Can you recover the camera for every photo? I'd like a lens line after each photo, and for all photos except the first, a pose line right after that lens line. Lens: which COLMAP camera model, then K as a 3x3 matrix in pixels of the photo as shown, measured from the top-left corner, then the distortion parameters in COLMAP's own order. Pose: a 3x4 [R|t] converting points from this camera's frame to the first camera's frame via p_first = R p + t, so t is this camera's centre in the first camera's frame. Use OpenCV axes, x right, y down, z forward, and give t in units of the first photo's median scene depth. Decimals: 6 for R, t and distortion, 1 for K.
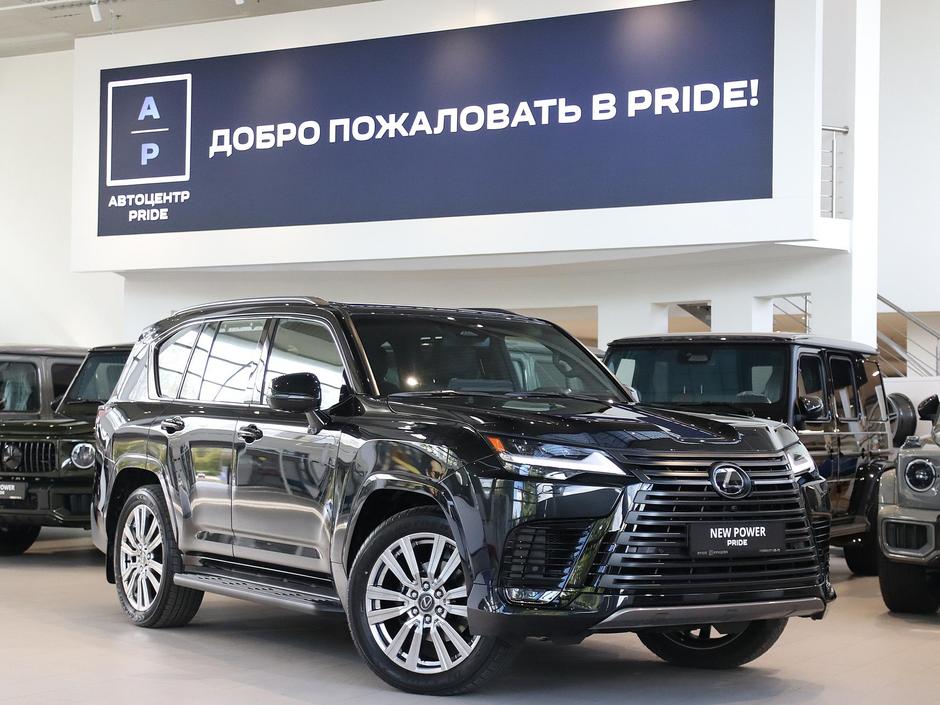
lens RADIAL K [[1630.4, 0, 470.0], [0, 1630.4, 352.5], [0, 0, 1]] dist [0.046406, 0.055239]
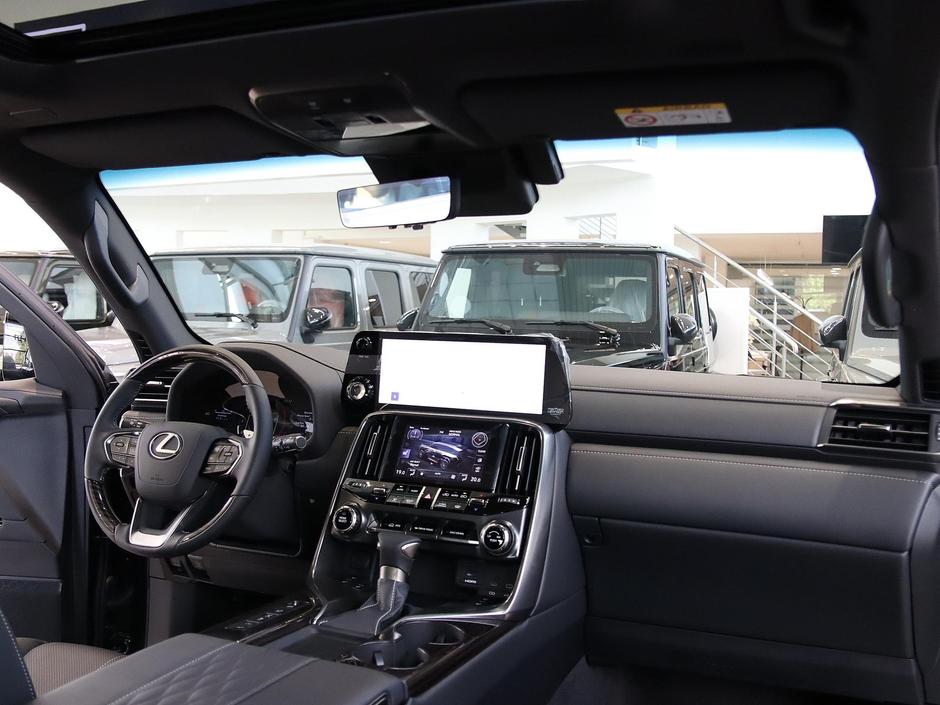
lens RADIAL K [[828.1, 0, 470.0], [0, 828.1, 352.5], [0, 0, 1]] dist [-0.008322, -0.002117]
pose [[0.992508, 0.002294, 0.122155, 0.039517], [-0.015021, 0.994530, 0.103368, 0.002816], [-0.121249, -0.104429, 0.987114, 0.482684]]
